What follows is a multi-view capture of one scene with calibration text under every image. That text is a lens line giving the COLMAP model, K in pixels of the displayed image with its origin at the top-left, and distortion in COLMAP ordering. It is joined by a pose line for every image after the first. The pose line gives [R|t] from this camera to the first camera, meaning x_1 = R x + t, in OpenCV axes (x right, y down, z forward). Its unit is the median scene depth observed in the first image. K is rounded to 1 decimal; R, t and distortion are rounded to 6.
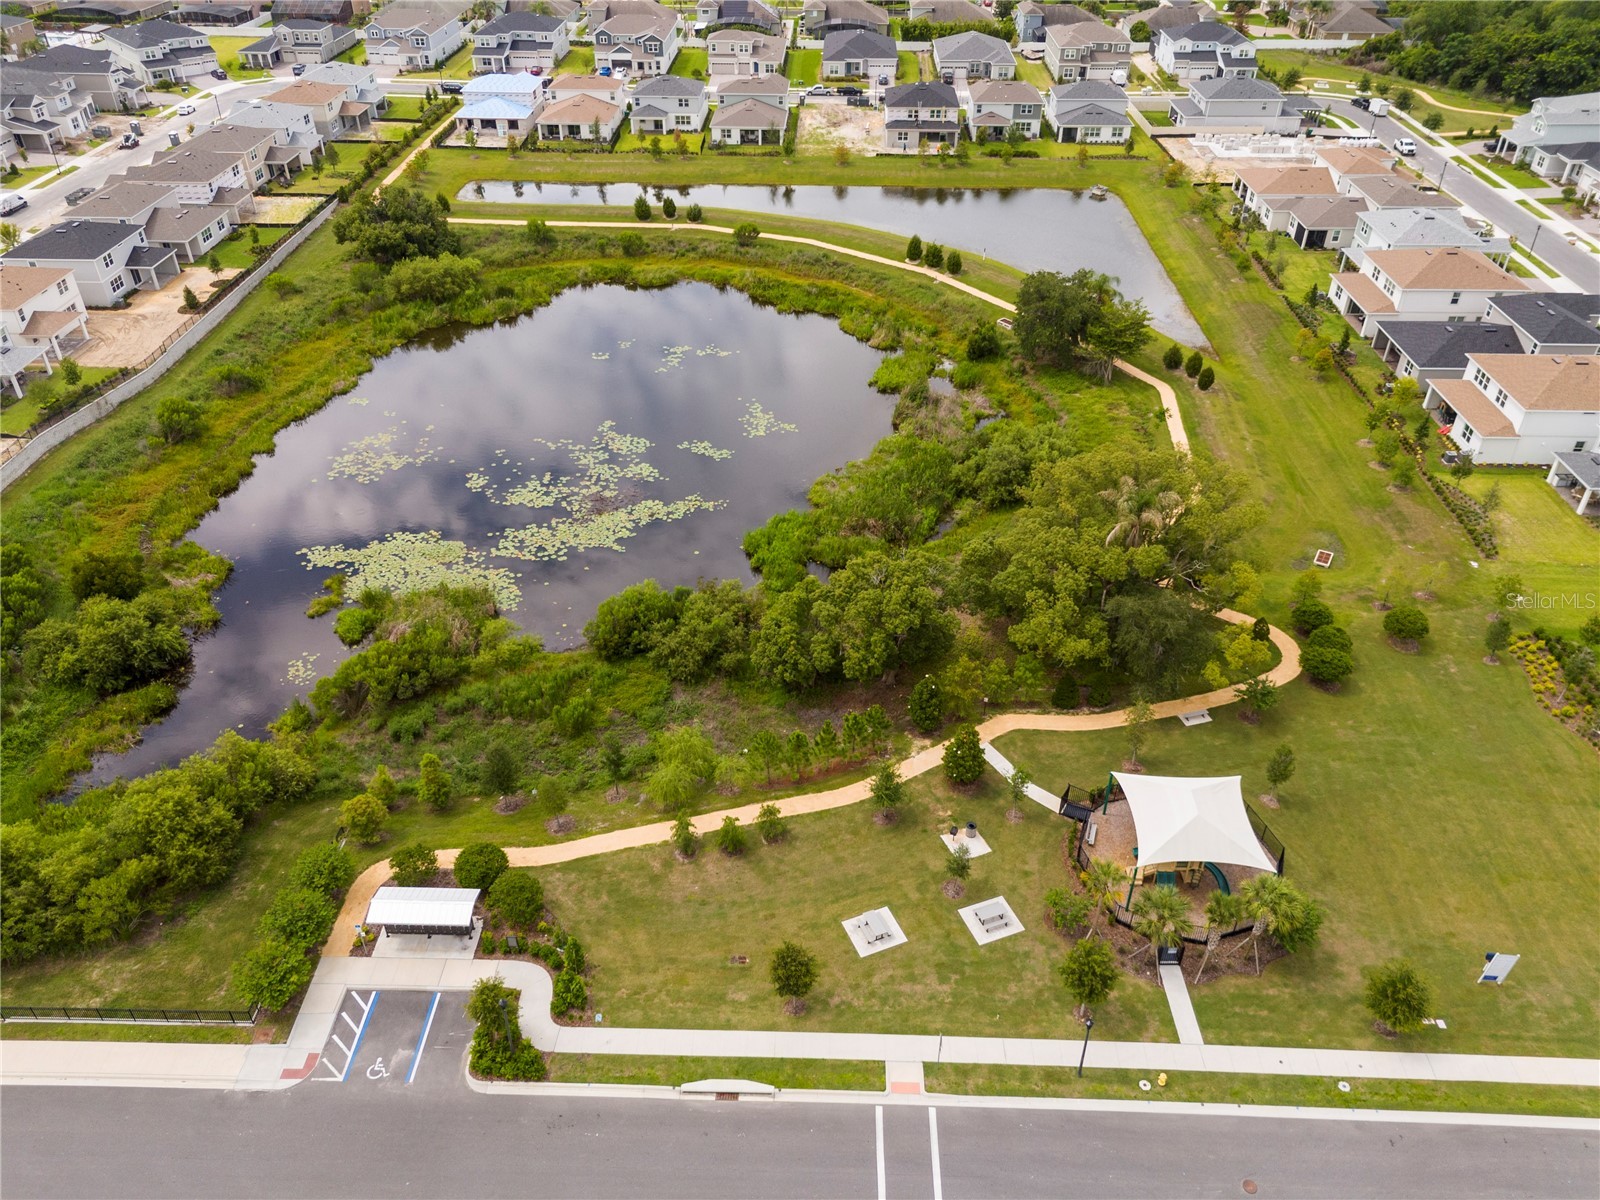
lens RADIAL K [[1188.1, 0, 804.6], [0, 1188.1, 602.8], [0, 0, 1]] dist [0.061551, -0.052740]
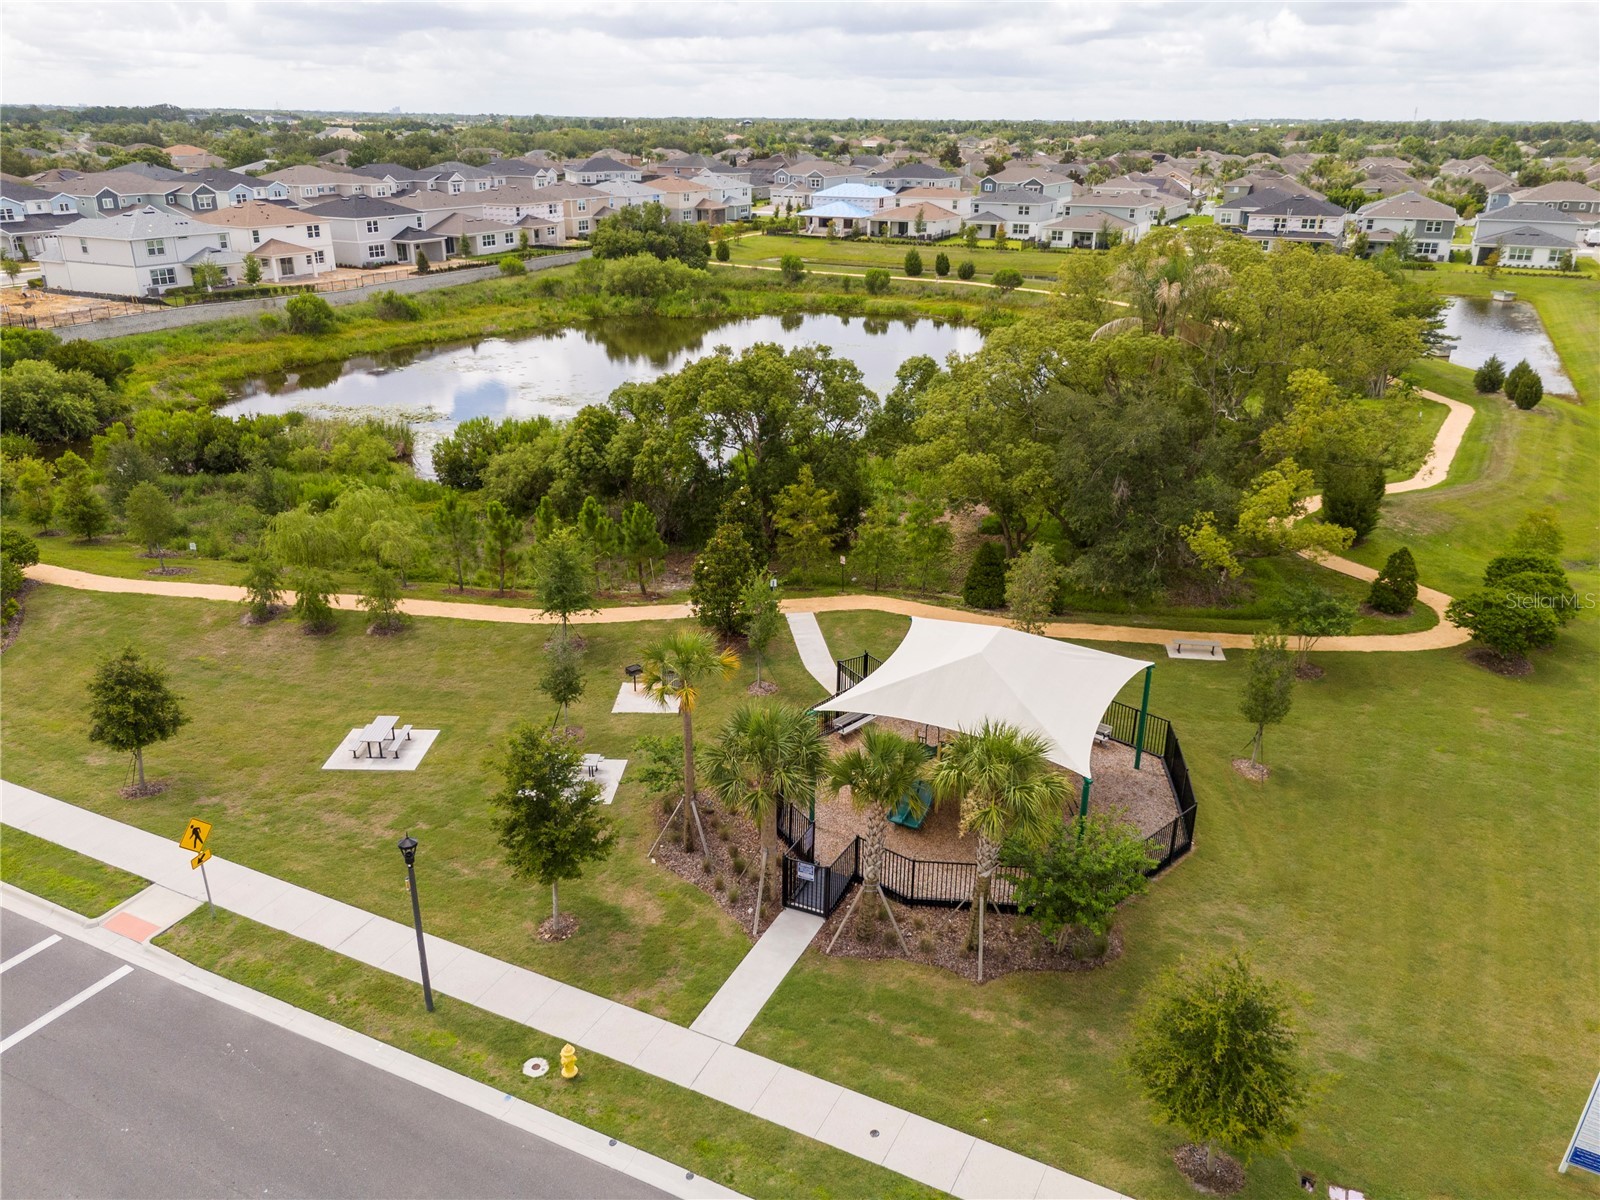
lens RADIAL K [[1188.1, 0, 804.6], [0, 1188.1, 602.8], [0, 0, 1]] dist [0.061551, -0.052740]
pose [[0.909751, 0.159941, -0.383108, 0.220566], [-0.245455, 0.951465, -0.185652, 0.131022], [0.334820, 0.262933, 0.904855, 0.263694]]
